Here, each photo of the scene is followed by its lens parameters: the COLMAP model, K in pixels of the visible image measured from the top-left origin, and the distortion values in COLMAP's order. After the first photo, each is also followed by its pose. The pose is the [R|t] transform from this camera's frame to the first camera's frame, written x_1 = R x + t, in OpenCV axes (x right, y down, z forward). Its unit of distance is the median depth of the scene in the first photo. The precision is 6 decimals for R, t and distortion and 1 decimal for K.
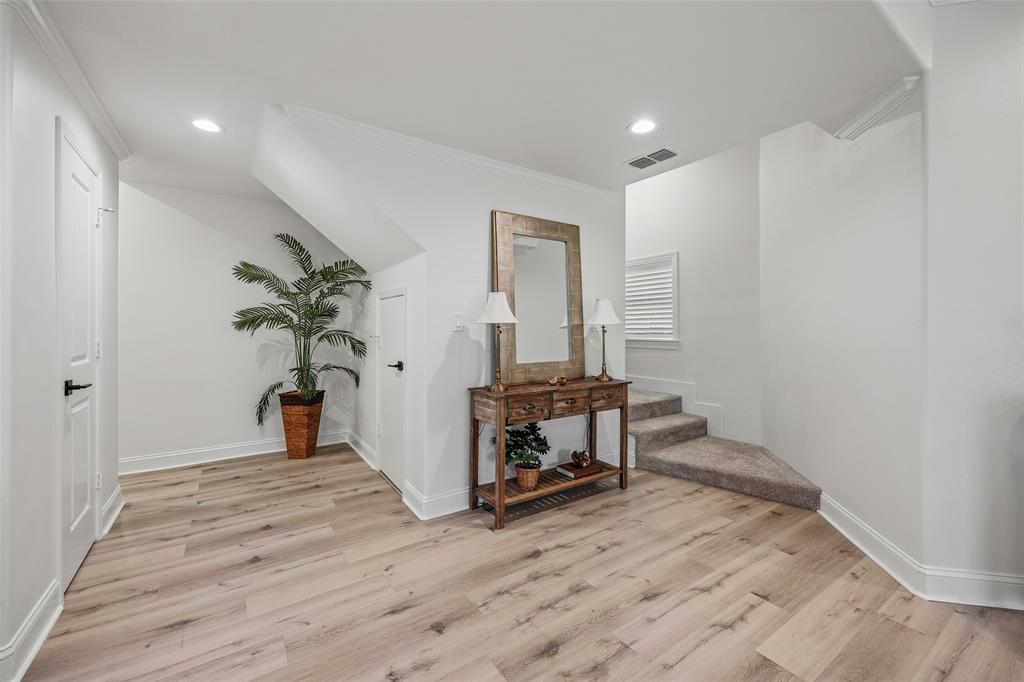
lens RADIAL K [[416.5, 0, 512.2], [0, 416.5, 322.9], [0, 0, 1]] dist [0.000952, 0.000048]
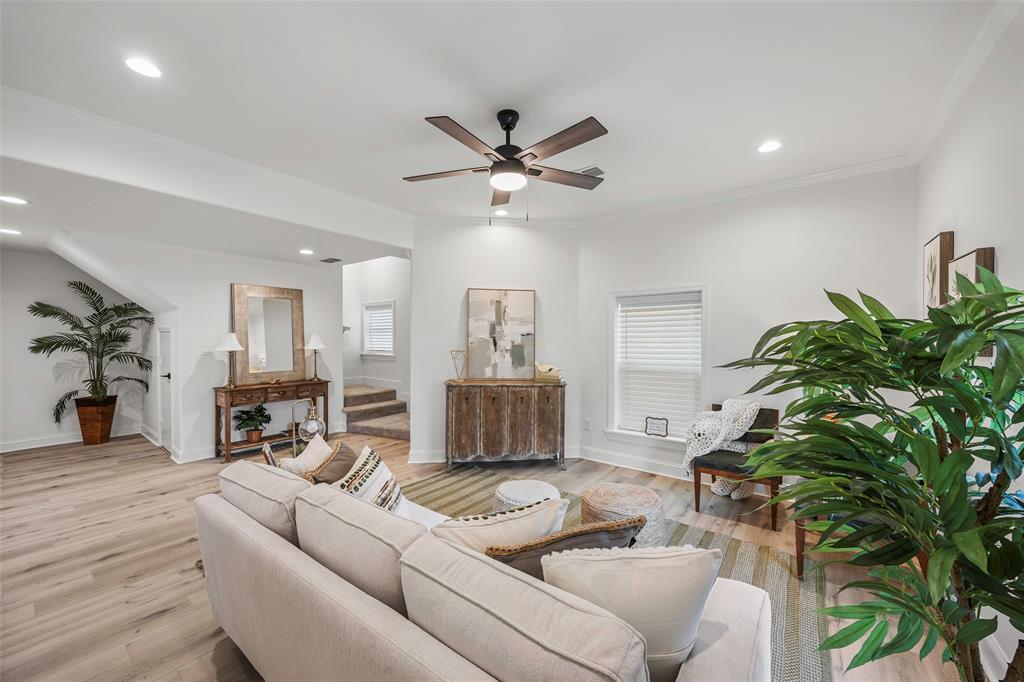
lens RADIAL K [[393.2, 0, 512.0], [0, 393.2, 341.0], [0, 0, 1]] dist [-0.004100, -0.000349]
pose [[0.949652, -0.002801, 0.313294, 0.414929], [-0.005051, 0.999693, 0.024247, -0.061040], [-0.313266, -0.024608, 0.949347, -0.684237]]
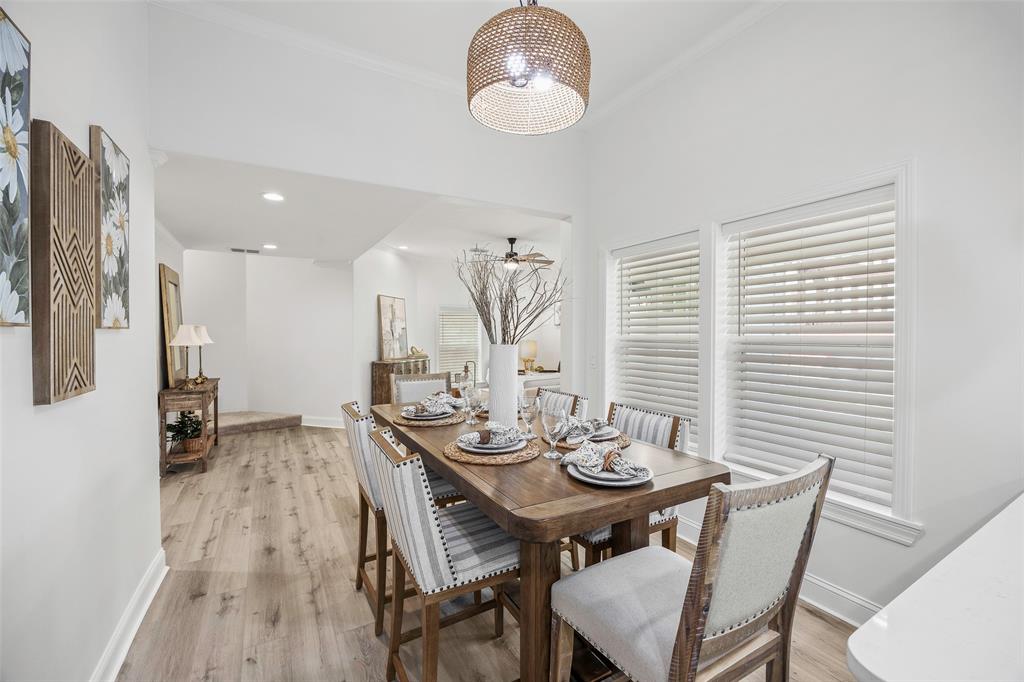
lens RADIAL K [[427.6, 0, 512.0], [0, 427.6, 341.0], [0, 0, 1]] dist [-0.002156, -0.000240]
pose [[0.074871, -0.024665, 0.996888, -1.063411], [-0.016073, 0.999534, 0.025937, -0.052892], [-0.997064, -0.017965, 0.074440, -0.208026]]
